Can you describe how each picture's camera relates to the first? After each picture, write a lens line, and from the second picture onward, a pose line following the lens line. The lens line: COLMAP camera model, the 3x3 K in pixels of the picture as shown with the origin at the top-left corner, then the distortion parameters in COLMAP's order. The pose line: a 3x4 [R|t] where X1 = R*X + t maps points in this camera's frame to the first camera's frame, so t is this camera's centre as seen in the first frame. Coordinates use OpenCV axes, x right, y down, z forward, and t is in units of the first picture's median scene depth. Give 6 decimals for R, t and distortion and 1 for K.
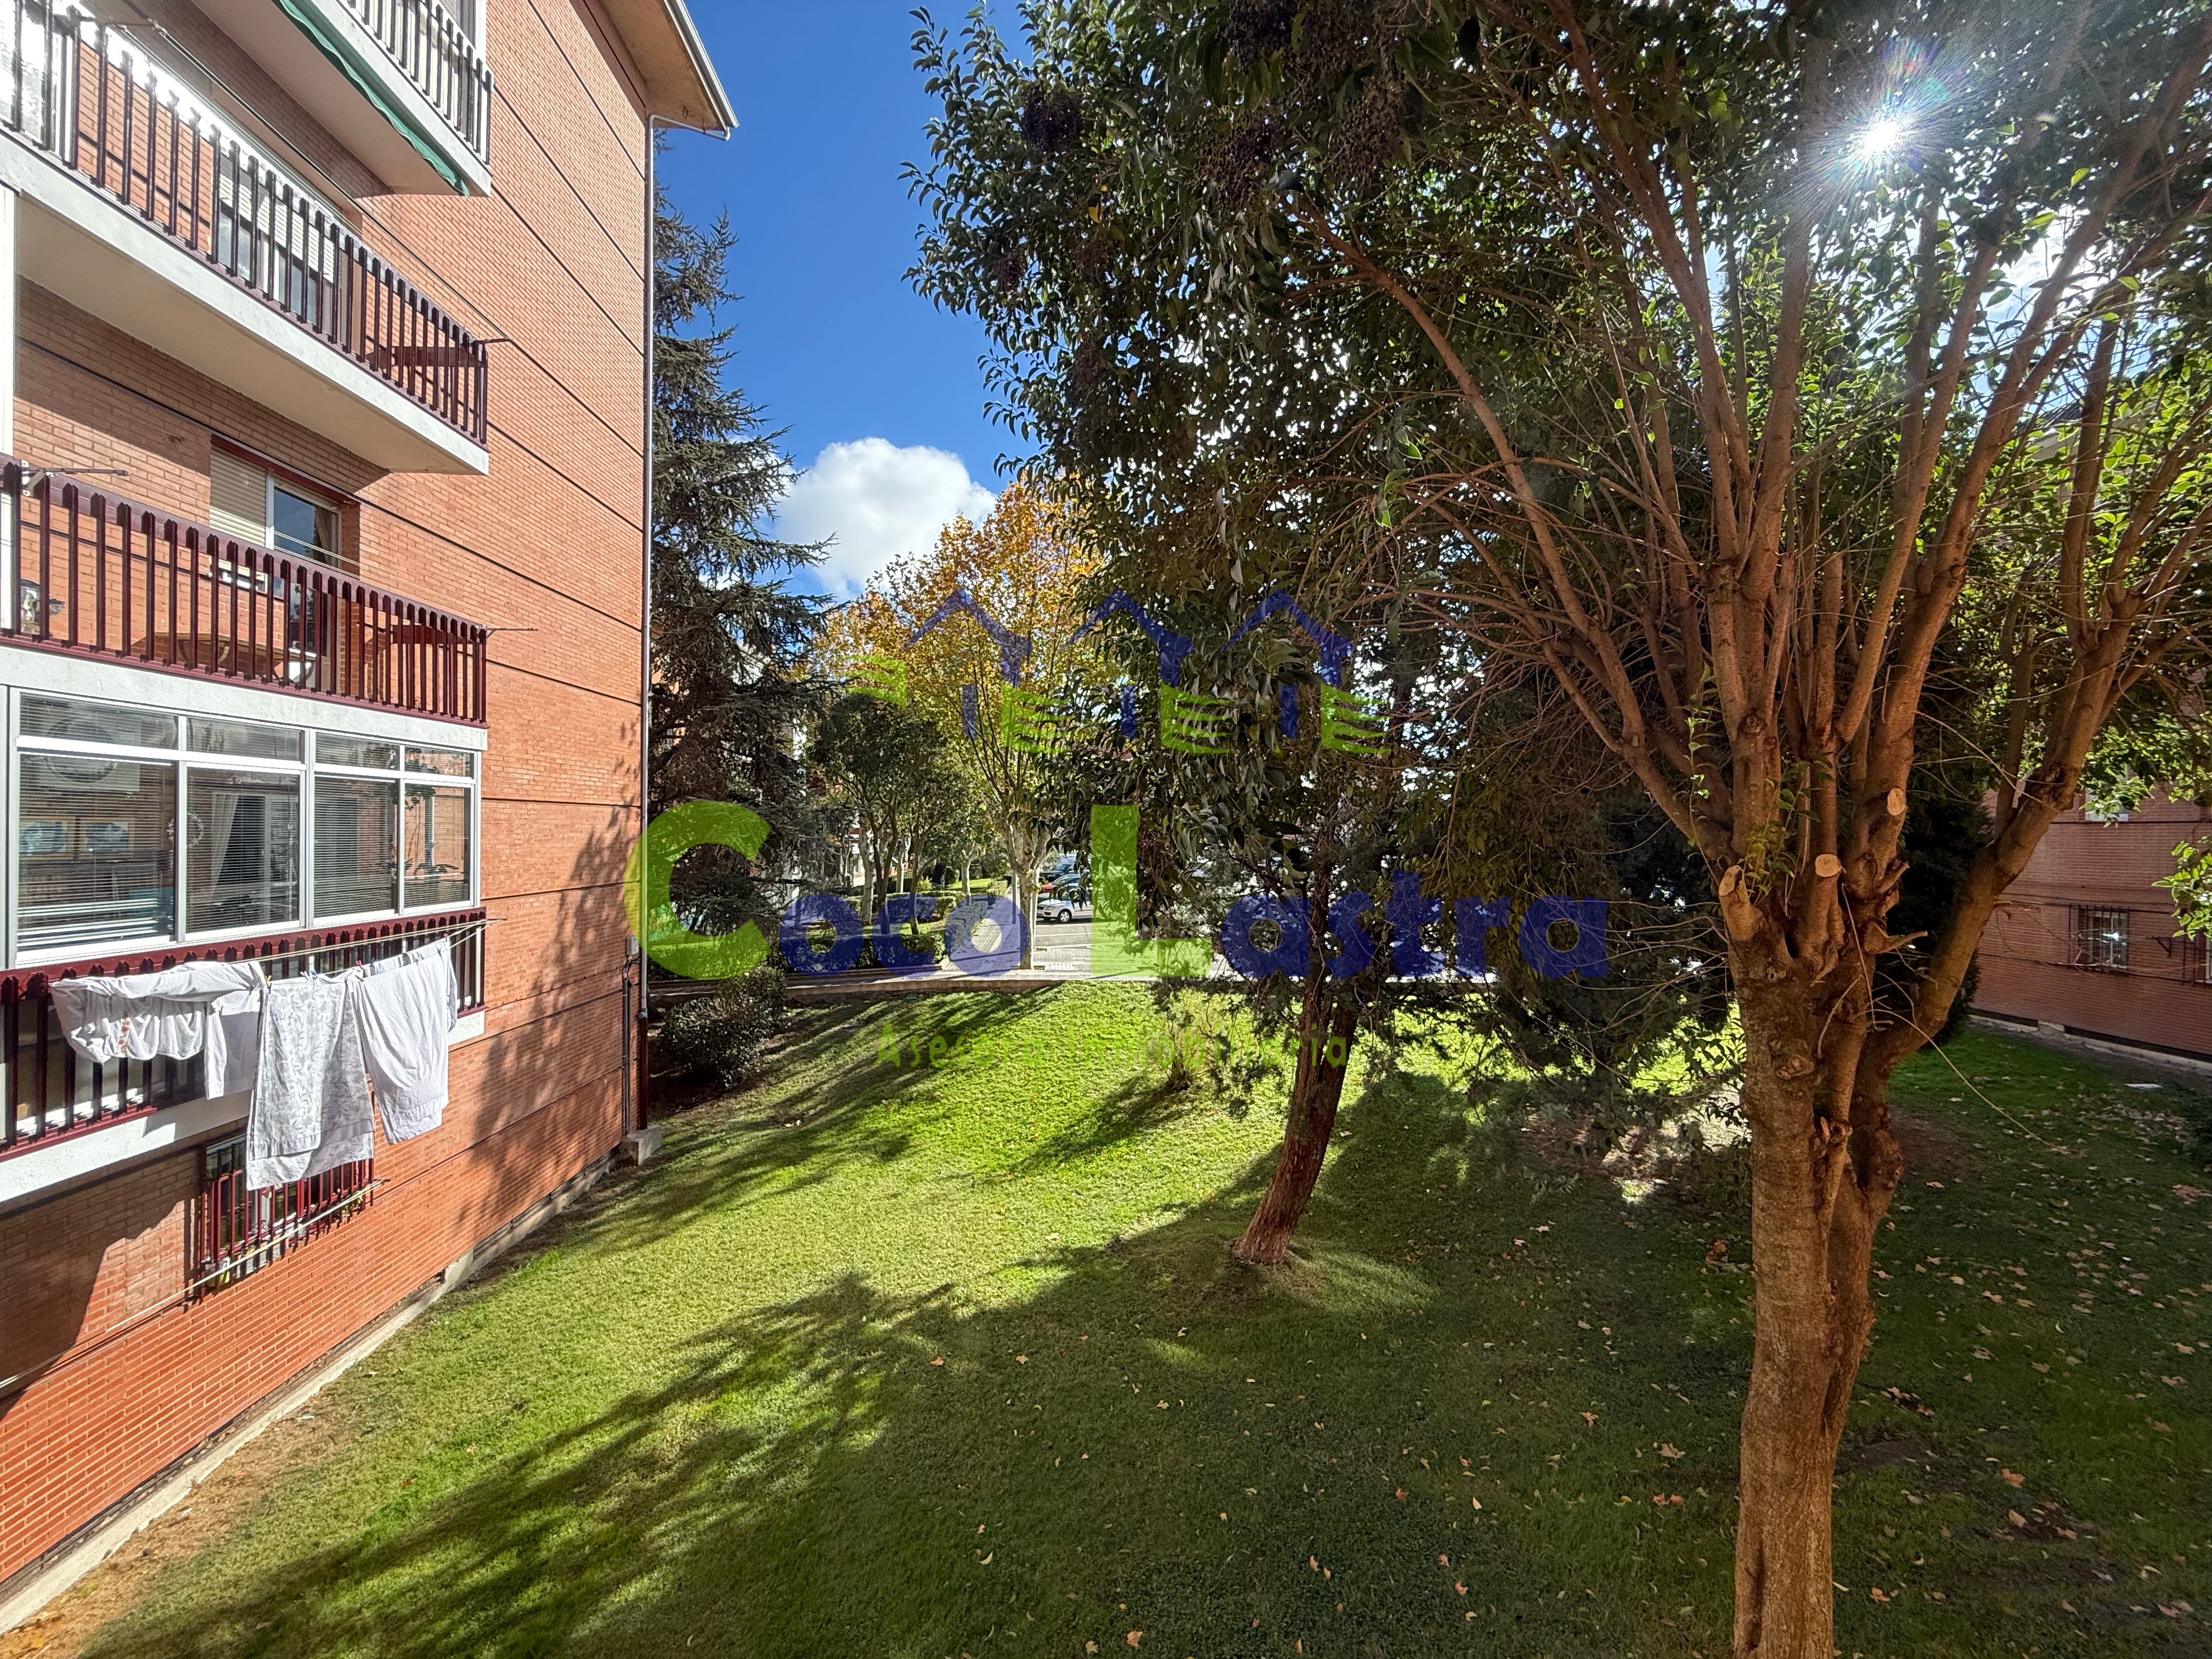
lens RADIAL K [[879.8, 0, 1095.5], [0, 879.8, 829.3], [0, 0, 1]] dist [-0.000137, -0.000204]
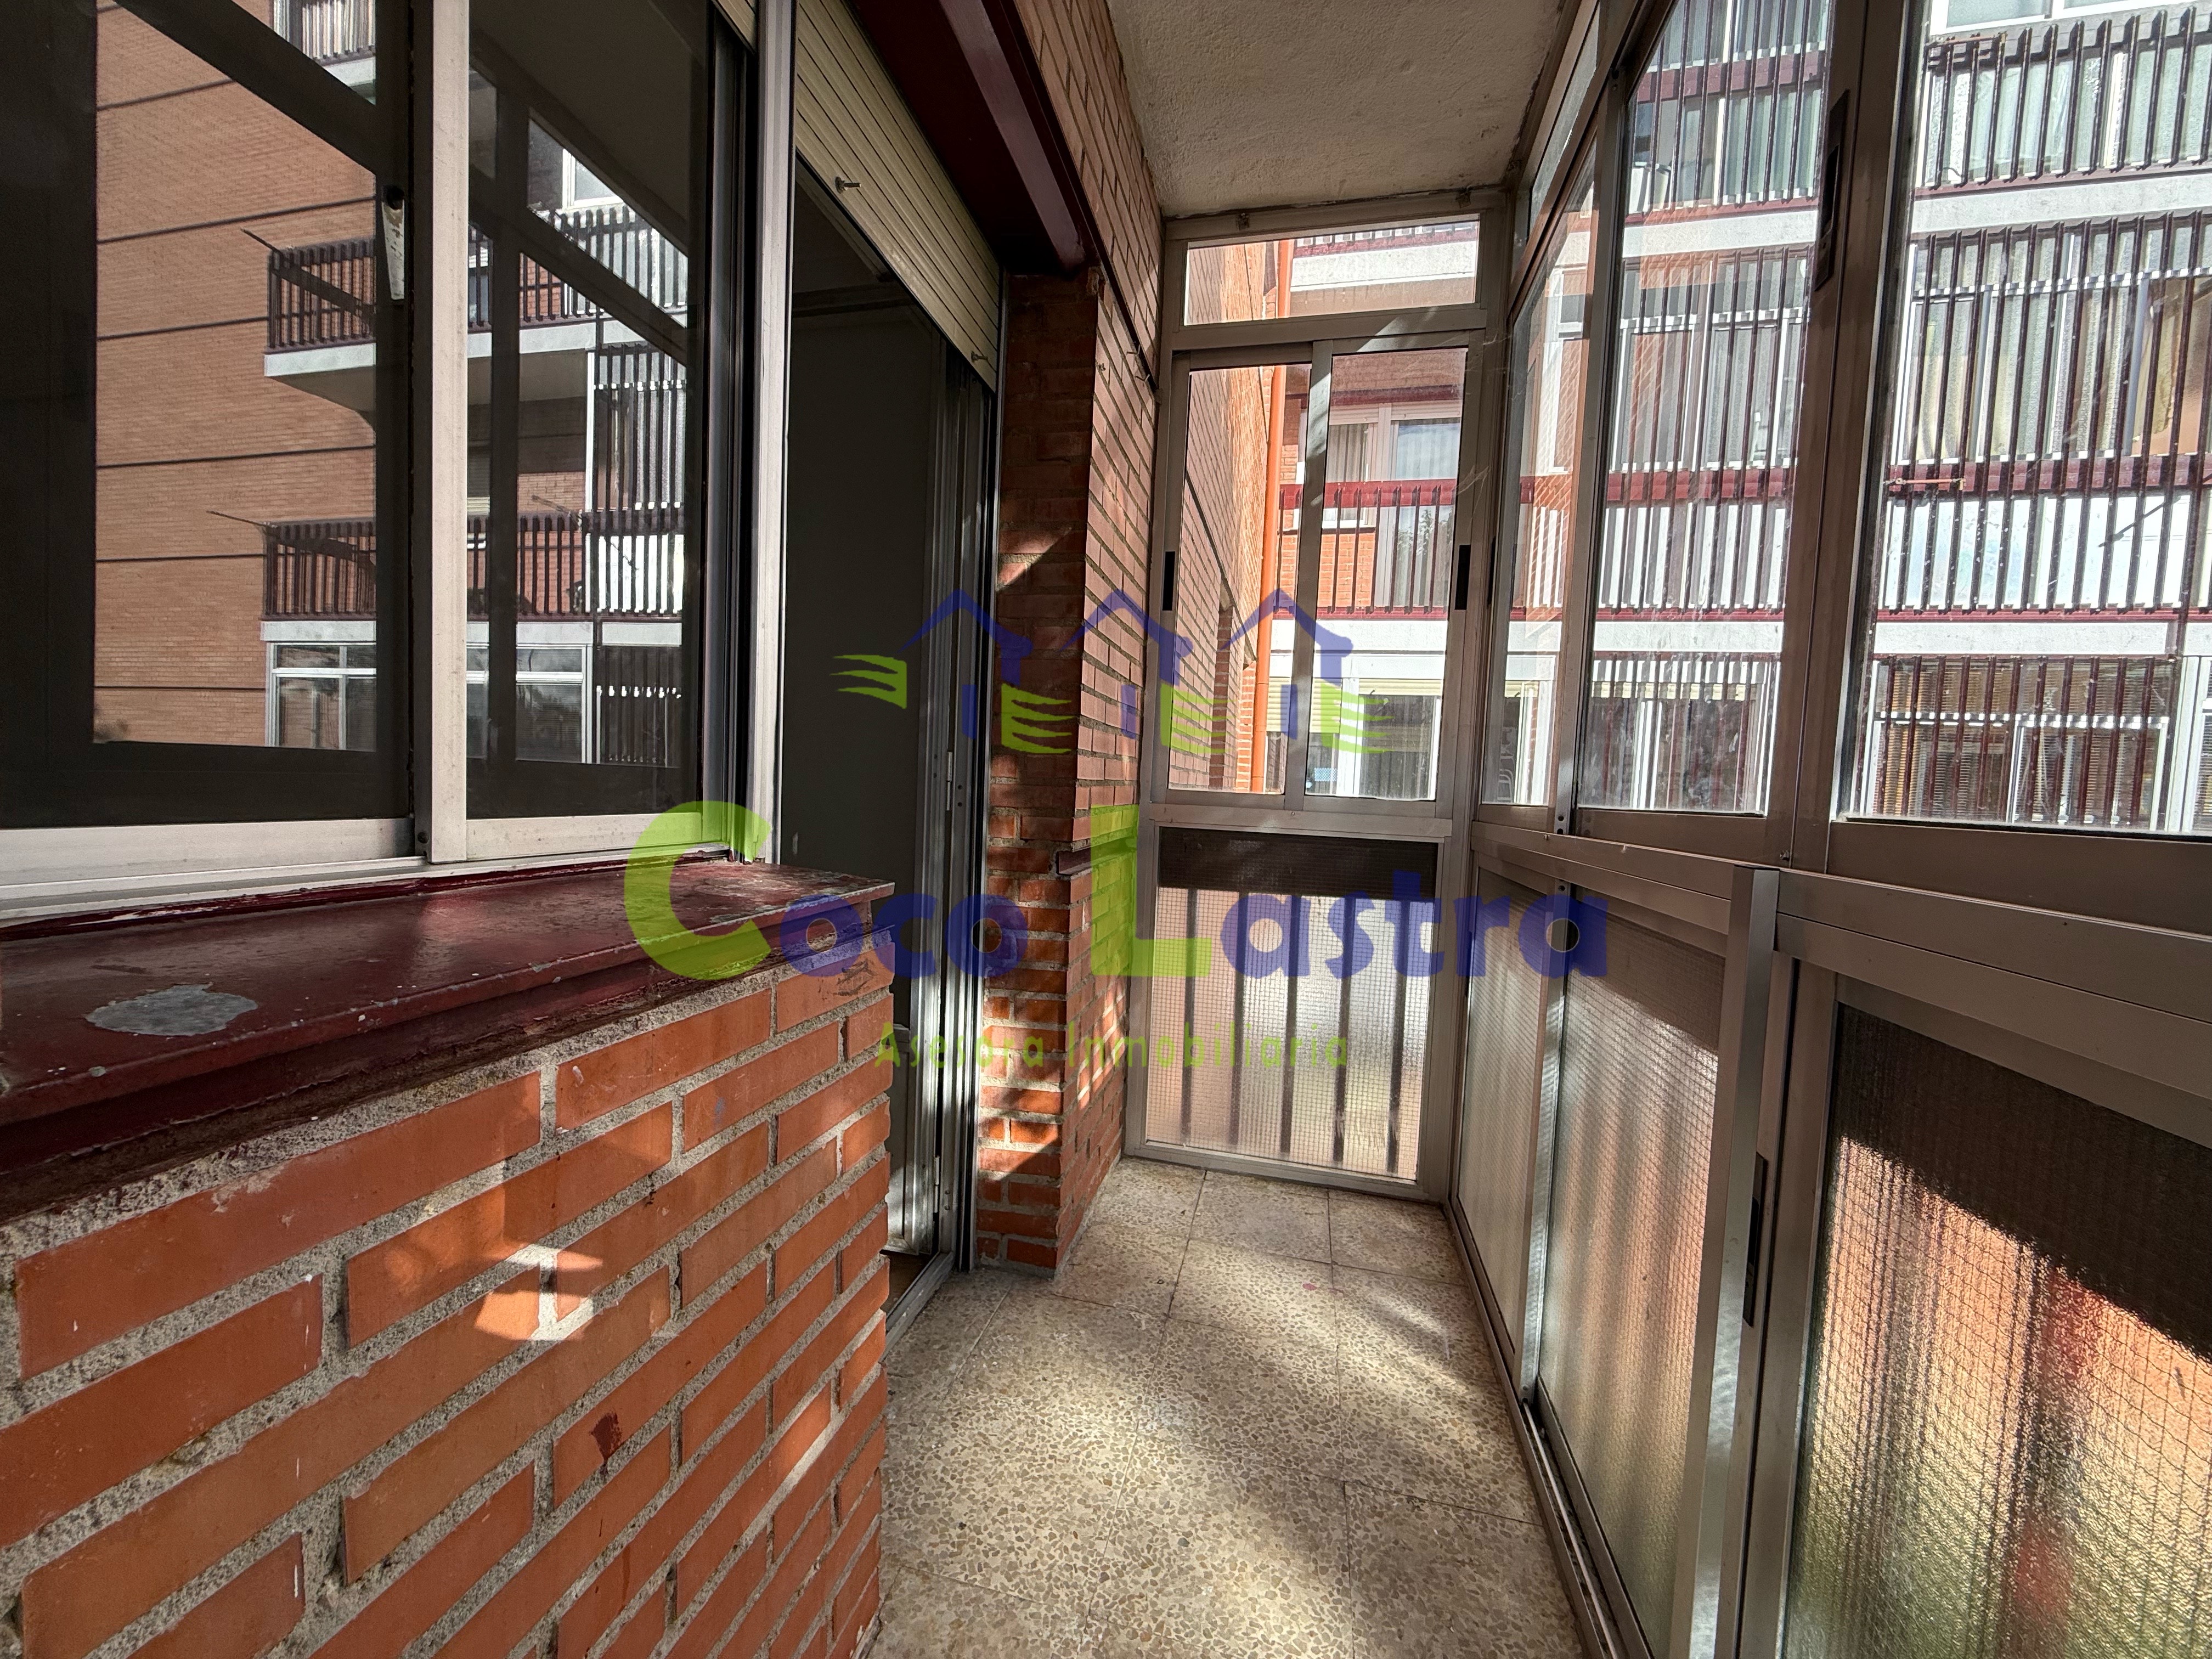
lens RADIAL K [[879.8, 0, 1095.5], [0, 879.8, 829.3], [0, 0, 1]] dist [-0.000137, -0.000204]
pose [[-0.273828, 0.031802, -0.961253, 0.095161], [-0.045697, 0.997894, 0.046031, 0.051712], [0.960693, 0.056531, -0.271798, 2.314986]]
